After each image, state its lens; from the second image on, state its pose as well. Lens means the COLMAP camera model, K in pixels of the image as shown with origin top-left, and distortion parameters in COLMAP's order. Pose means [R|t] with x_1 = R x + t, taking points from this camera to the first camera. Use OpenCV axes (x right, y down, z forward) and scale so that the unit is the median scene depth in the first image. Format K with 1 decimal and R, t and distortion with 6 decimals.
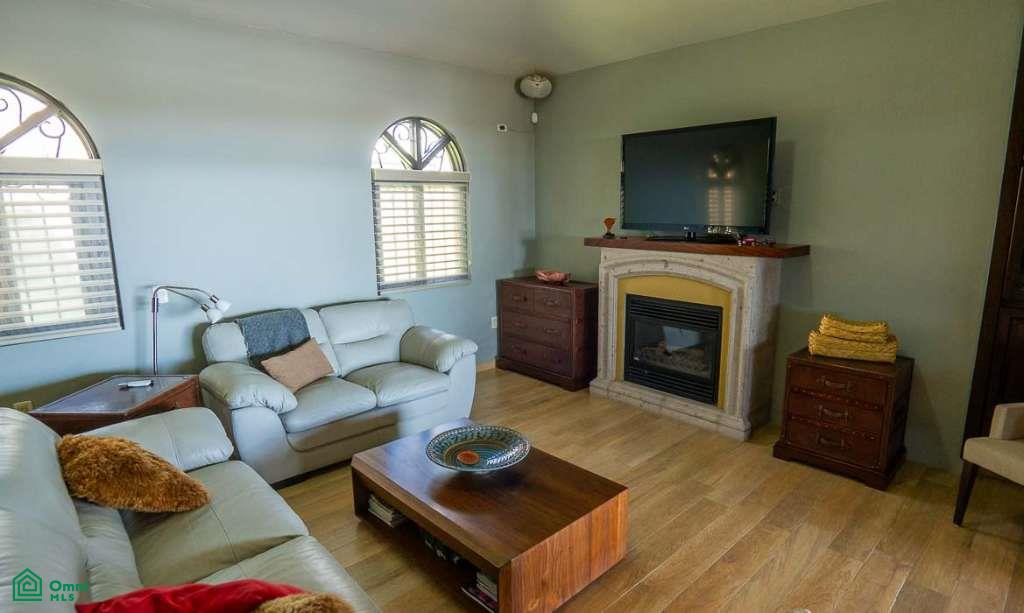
lens RADIAL K [[547.5, 0, 513.3], [0, 547.5, 329.4], [0, 0, 1]] dist [-0.067030, 0.000035]
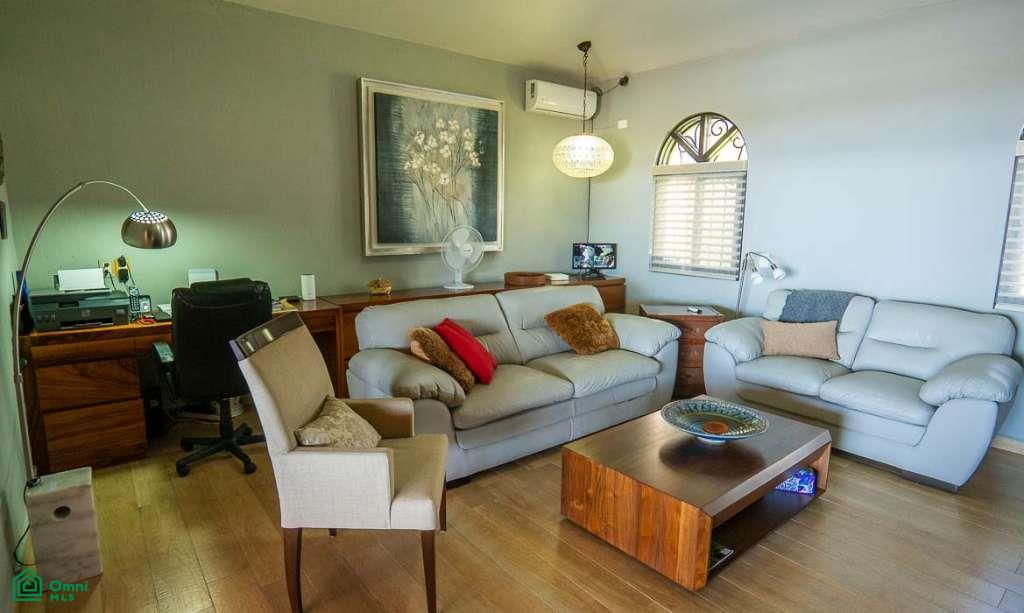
lens RADIAL K [[550.1, 0, 532.4], [0, 550.1, 303.8], [0, 0, 1]] dist [-0.000030, -0.000040]
pose [[-0.069651, 0.180452, -0.981114, 0.770697], [-0.218572, 0.956845, 0.191505, -0.101938], [0.973332, 0.227782, -0.027203, 0.517231]]
